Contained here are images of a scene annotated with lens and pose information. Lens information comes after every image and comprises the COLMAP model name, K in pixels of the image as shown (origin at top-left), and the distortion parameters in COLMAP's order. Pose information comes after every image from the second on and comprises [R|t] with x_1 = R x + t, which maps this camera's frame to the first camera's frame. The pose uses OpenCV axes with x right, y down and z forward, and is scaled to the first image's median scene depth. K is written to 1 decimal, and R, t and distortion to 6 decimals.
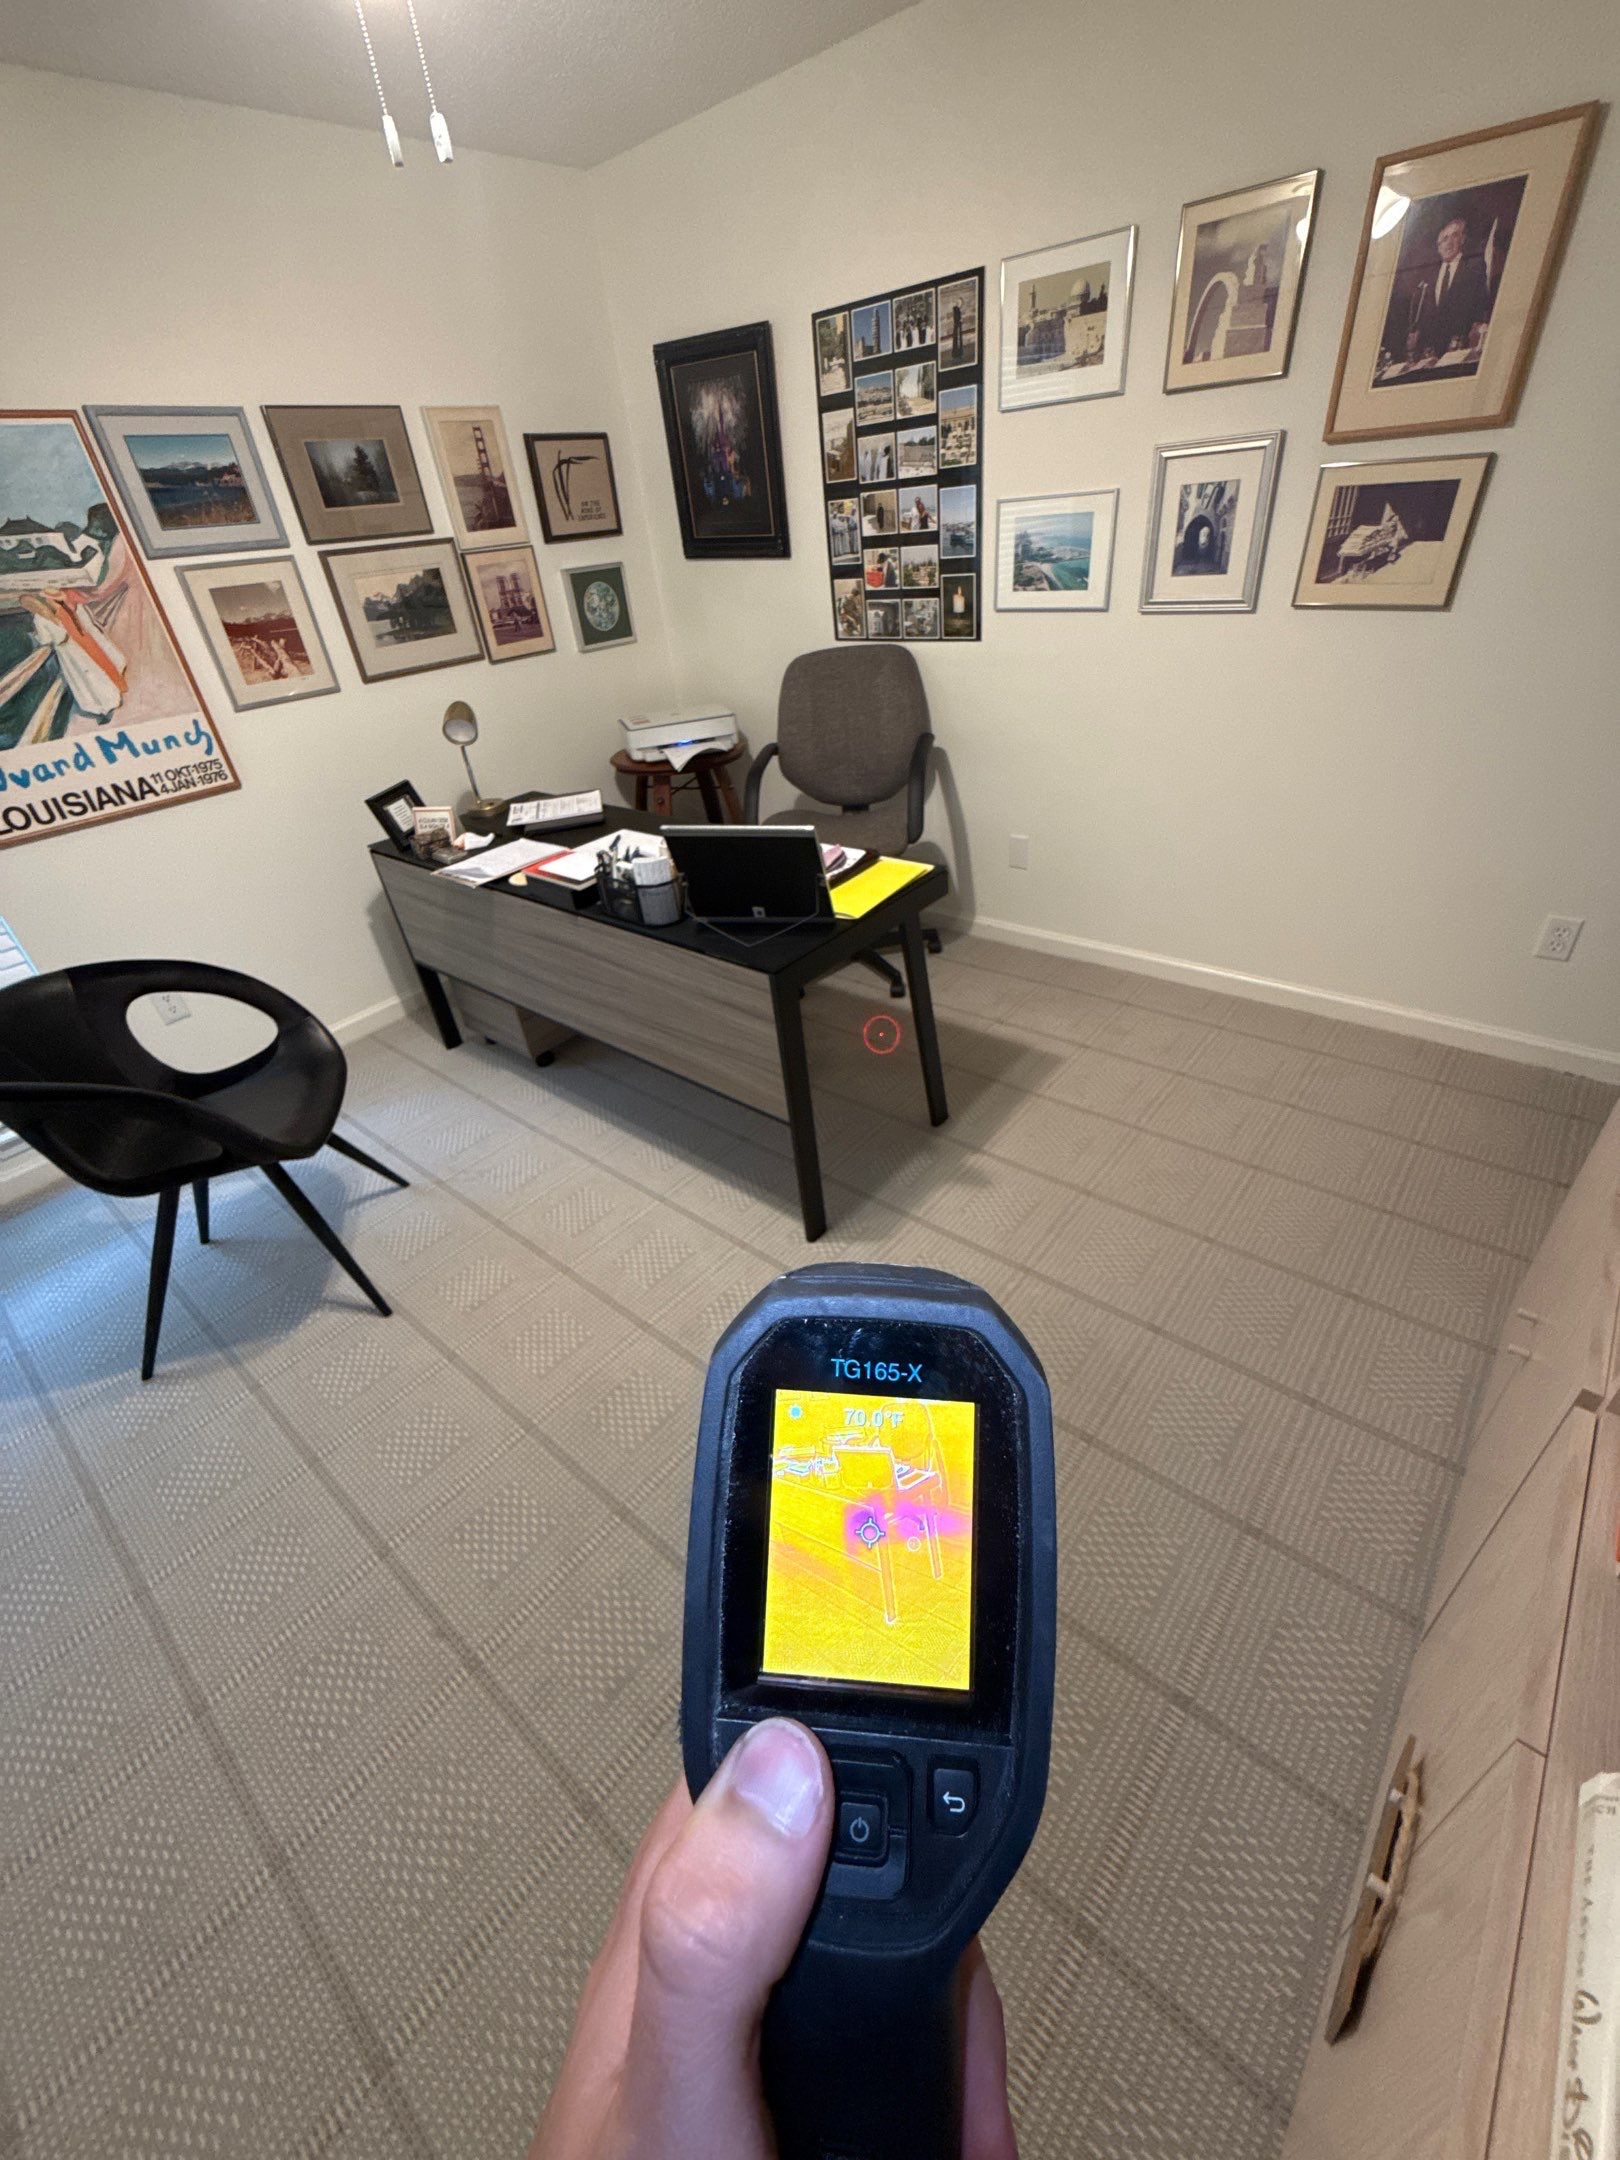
lens RADIAL K [[864.8, 0, 814.8], [0, 864.8, 1081.1], [0, 0, 1]] dist [-0.003884, -0.000335]
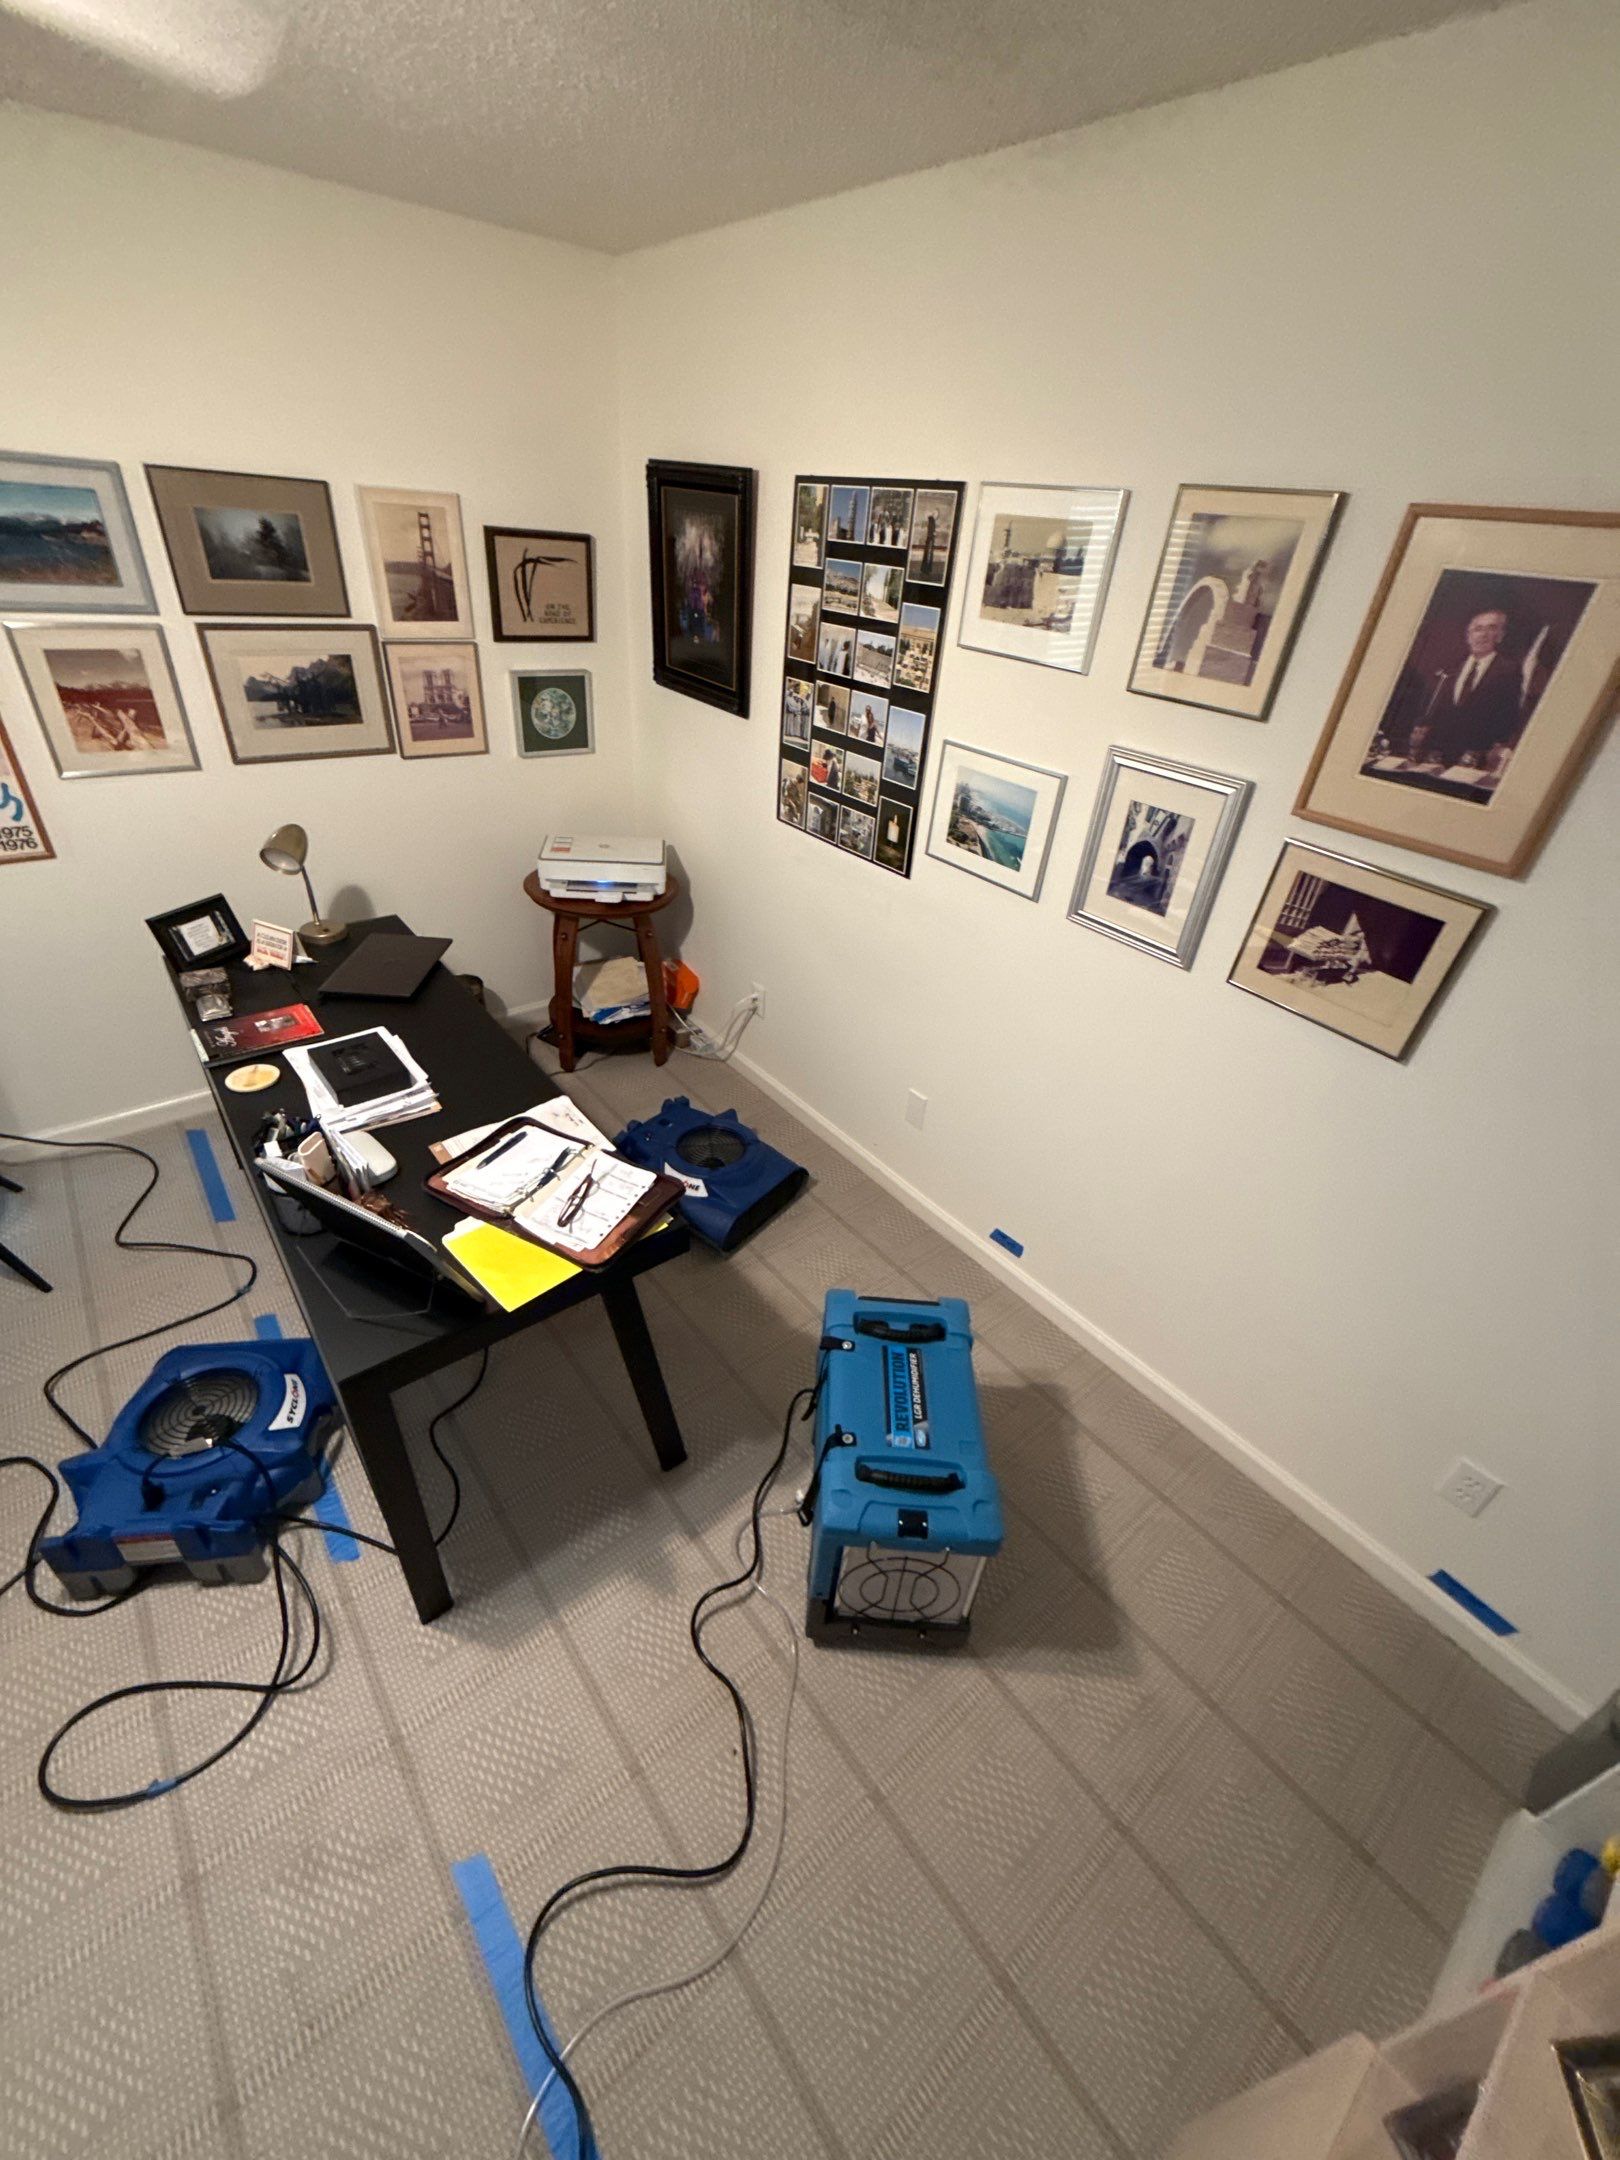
lens RADIAL K [[864.8, 0, 805.7], [0, 864.8, 1086.7], [0, 0, 1]] dist [-0.003884, -0.000335]
pose [[0.967471, 0.244733, -0.064075, 0.229218], [-0.245667, 0.969329, -0.007005, -0.324446], [0.060395, 0.022519, 0.997921, 0.172094]]
